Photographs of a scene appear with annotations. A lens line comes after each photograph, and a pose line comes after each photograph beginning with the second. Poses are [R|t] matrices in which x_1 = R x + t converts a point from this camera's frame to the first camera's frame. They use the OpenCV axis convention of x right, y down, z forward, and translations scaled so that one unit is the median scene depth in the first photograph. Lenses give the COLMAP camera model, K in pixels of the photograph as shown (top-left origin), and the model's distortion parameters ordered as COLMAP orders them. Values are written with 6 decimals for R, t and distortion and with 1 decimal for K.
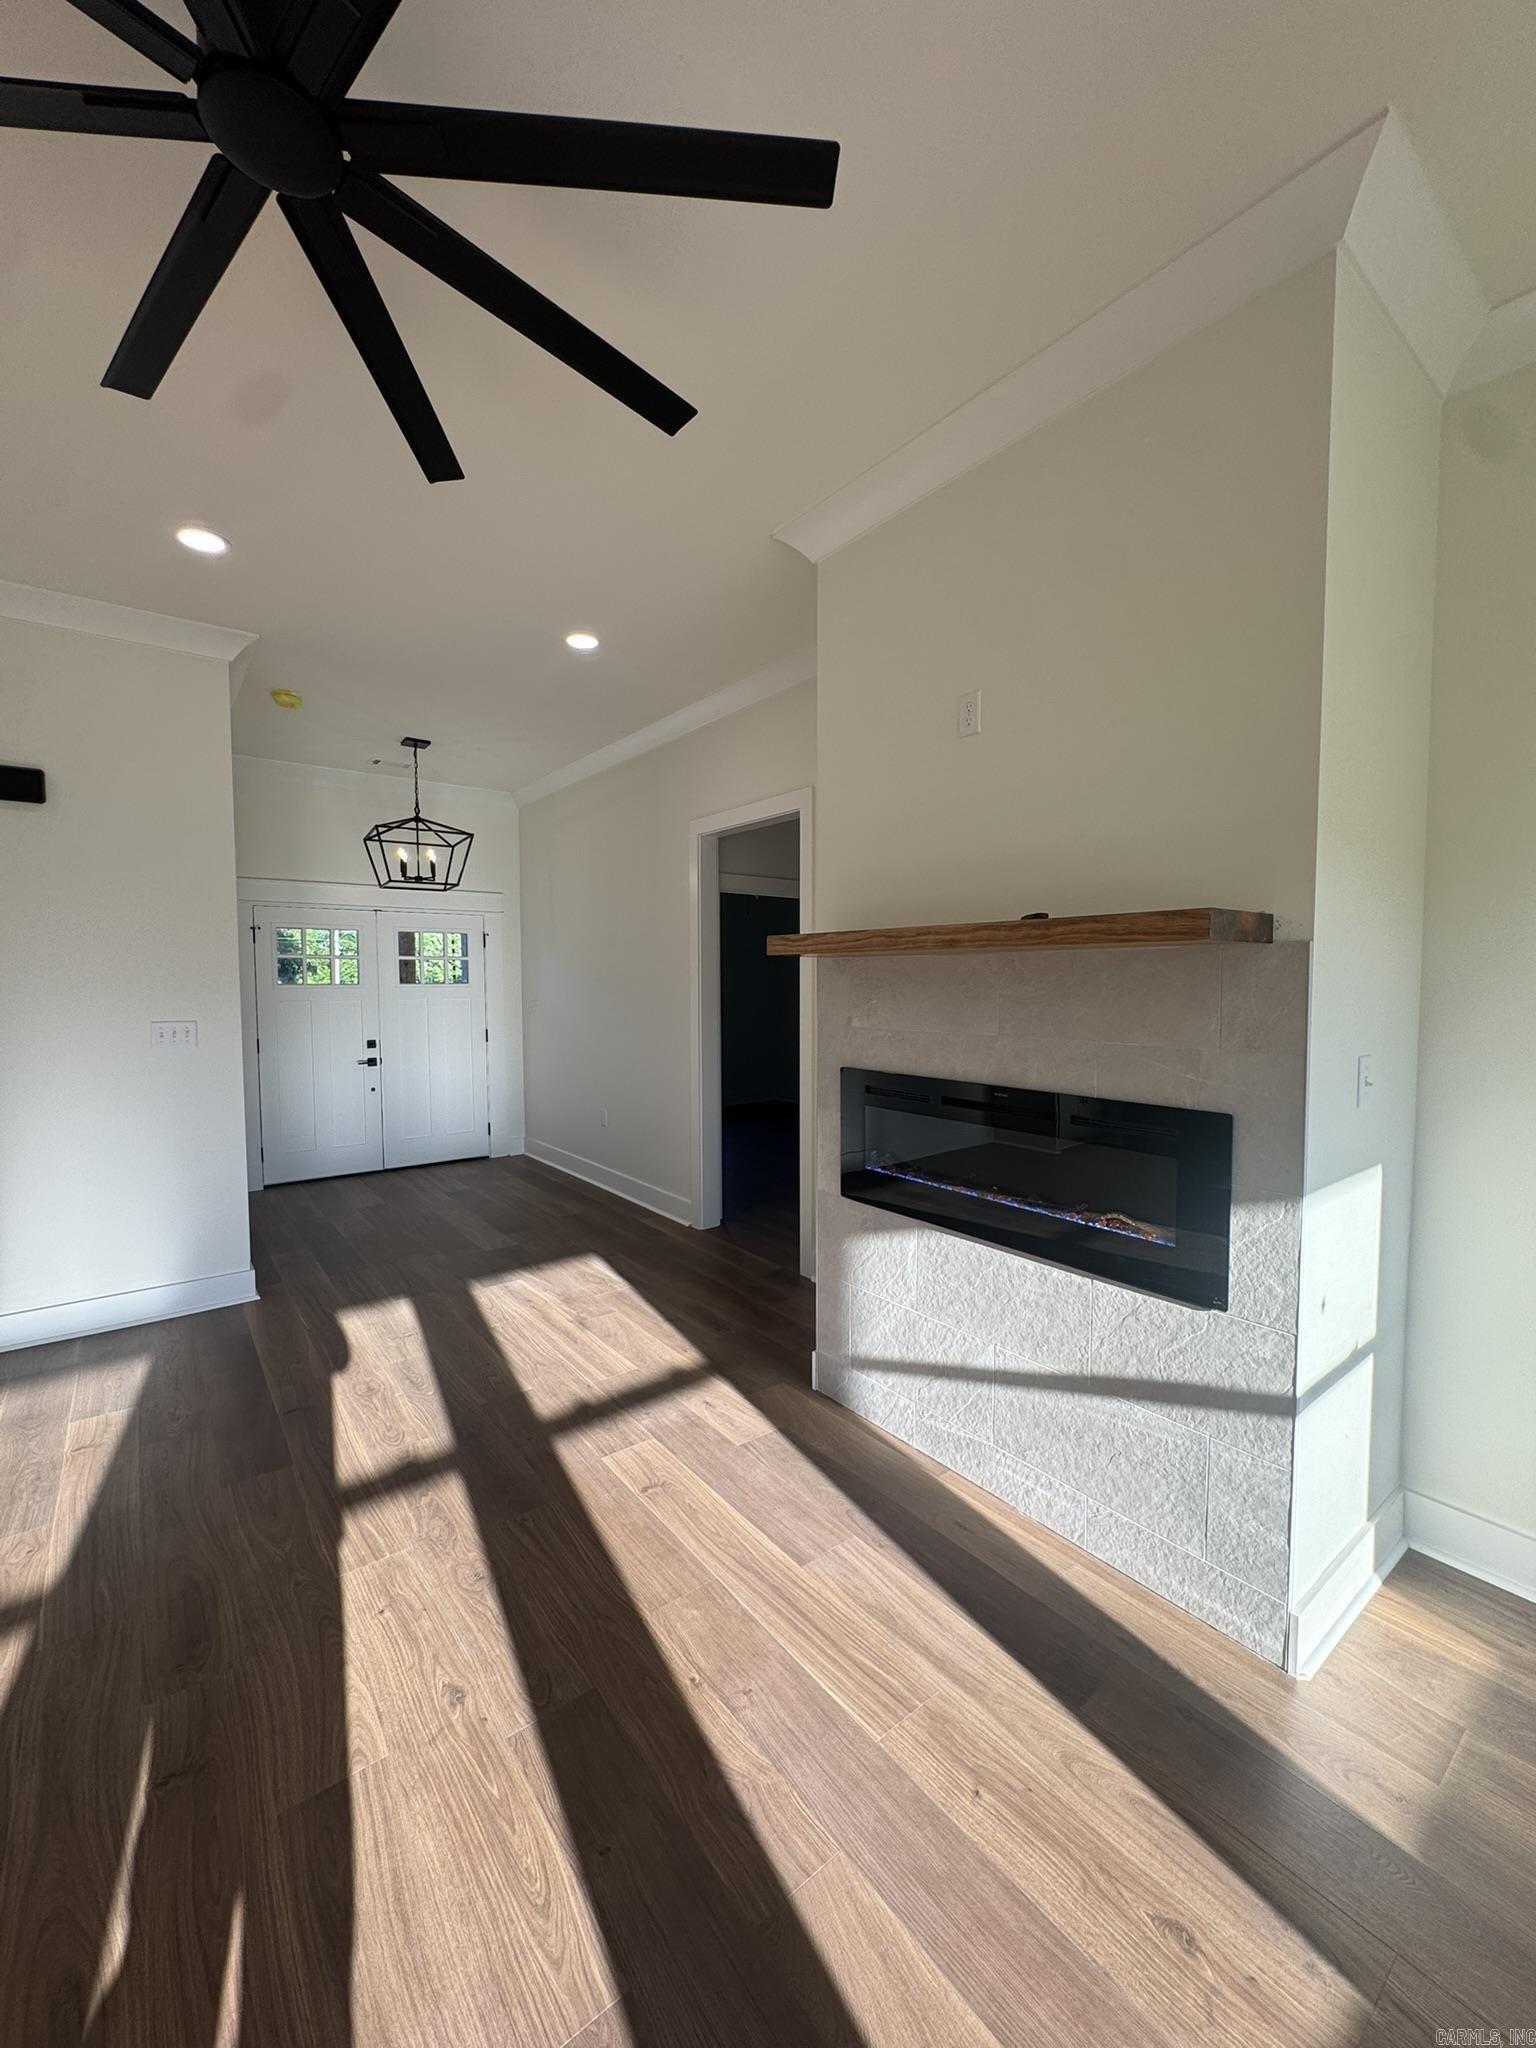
lens RADIAL K [[819.9, 0, 767.0], [0, 819.9, 1019.3], [0, 0, 1]] dist [0.001436, 0.000432]
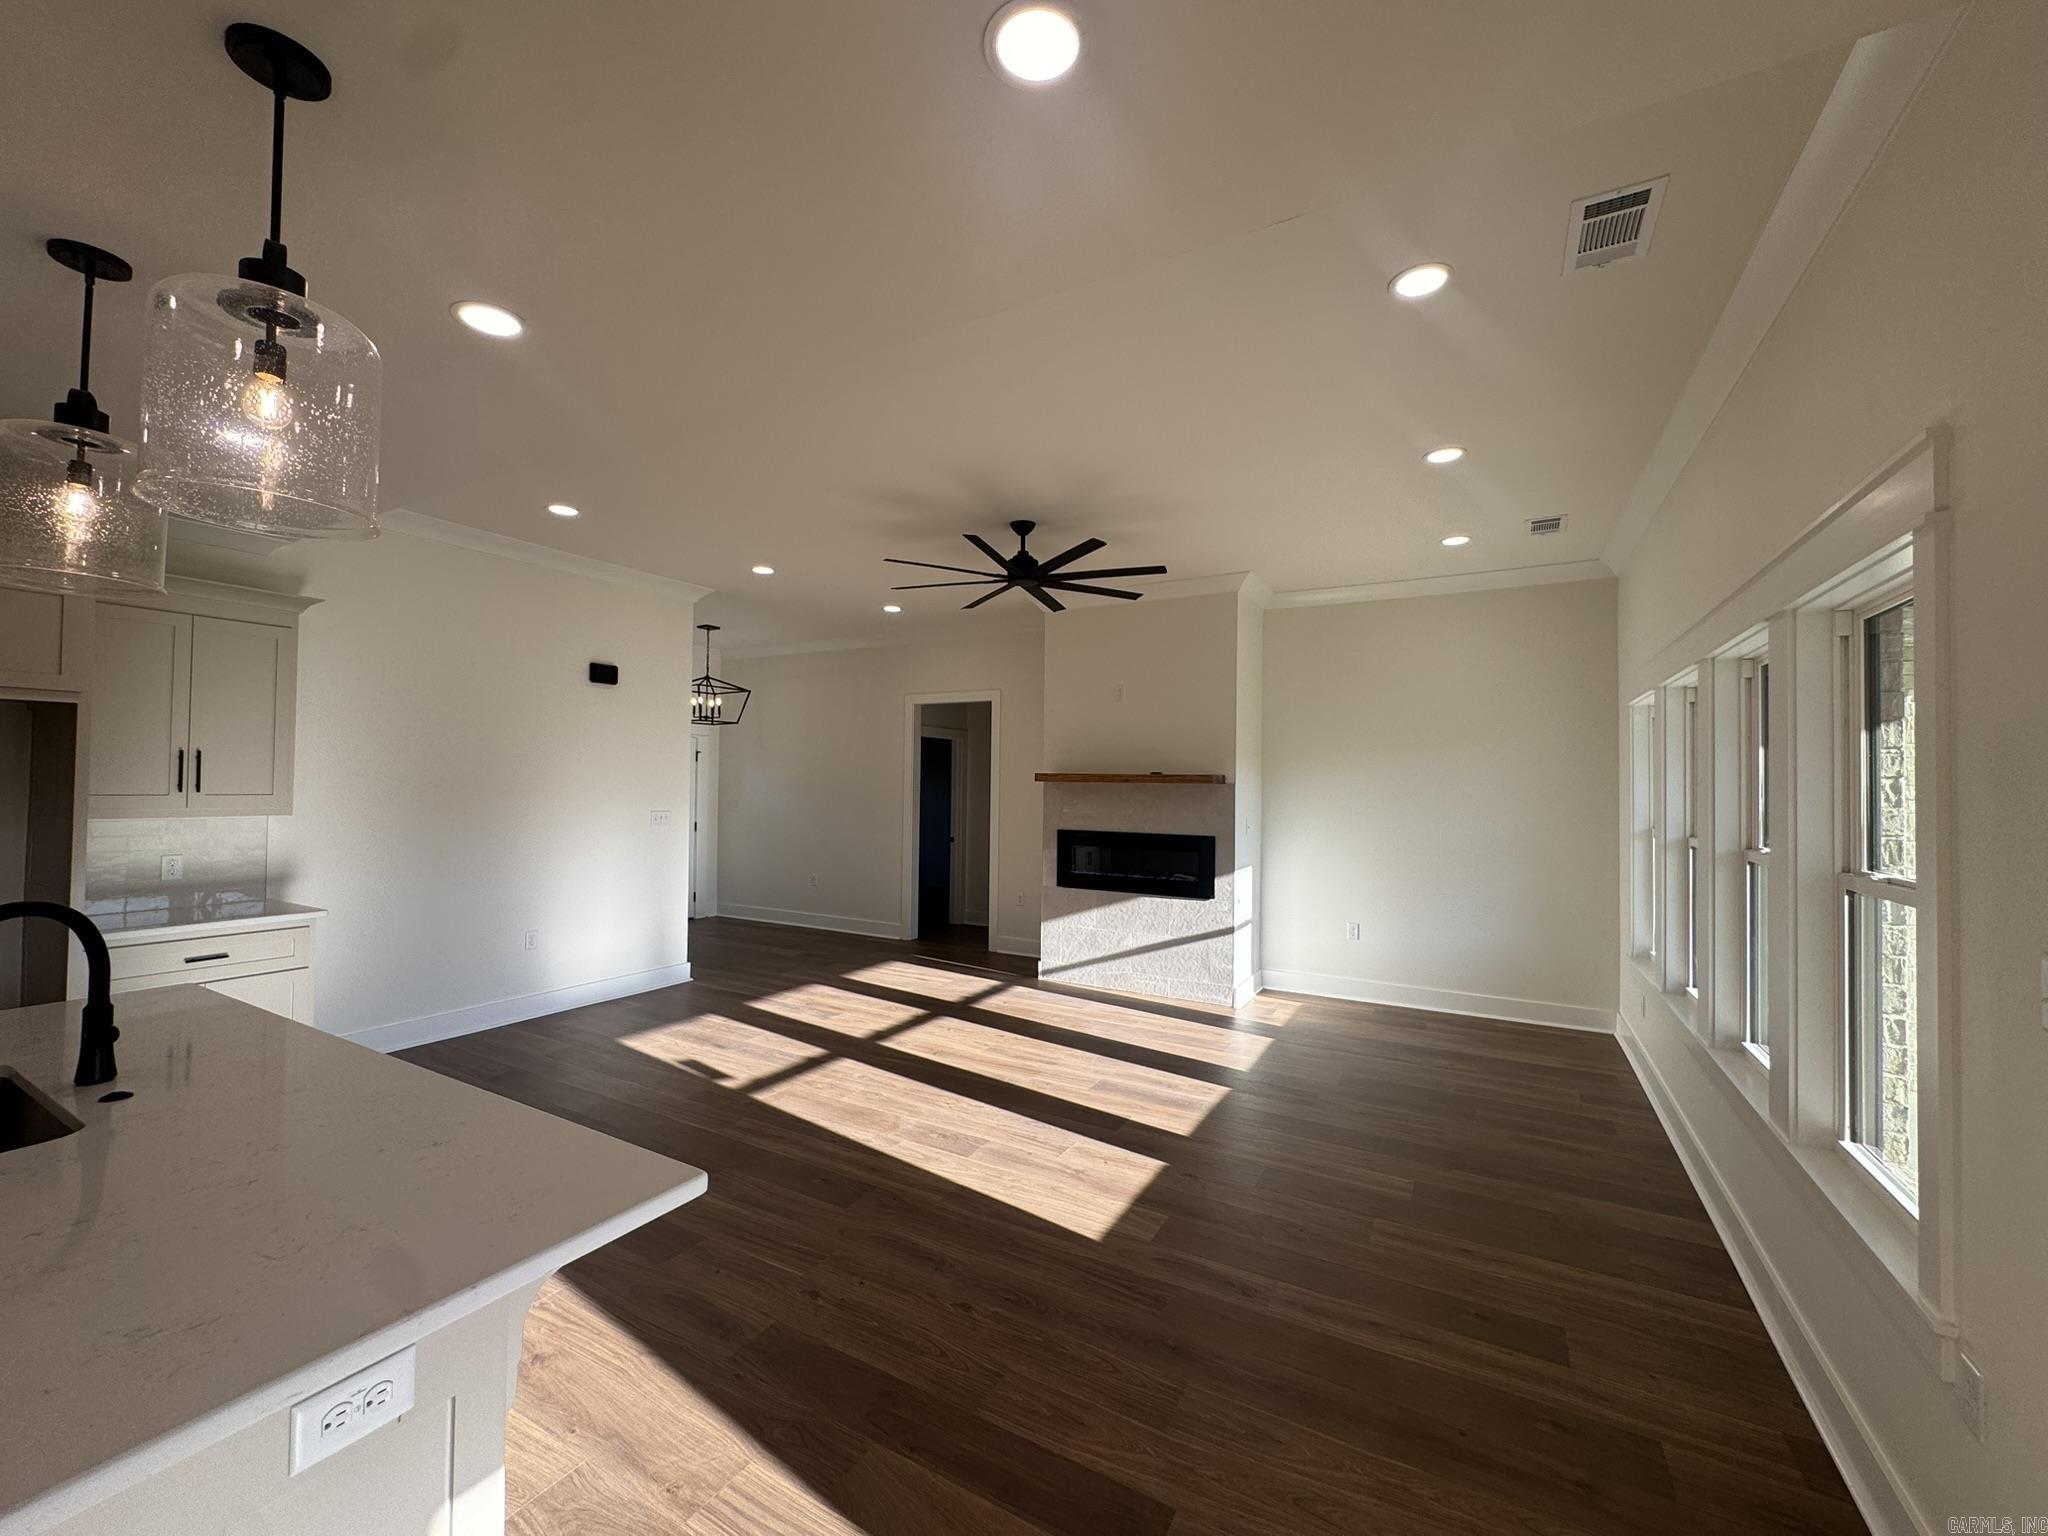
lens RADIAL K [[819.9, 0, 1009.3], [0, 819.9, 767.5], [0, 0, 1]] dist [0.001436, 0.000432]
pose [[0.930735, 0.023600, 0.364933, -1.181291], [0.001887, 0.997592, -0.069327, 0.057357], [-0.365691, 0.065213, 0.928449, -1.477983]]
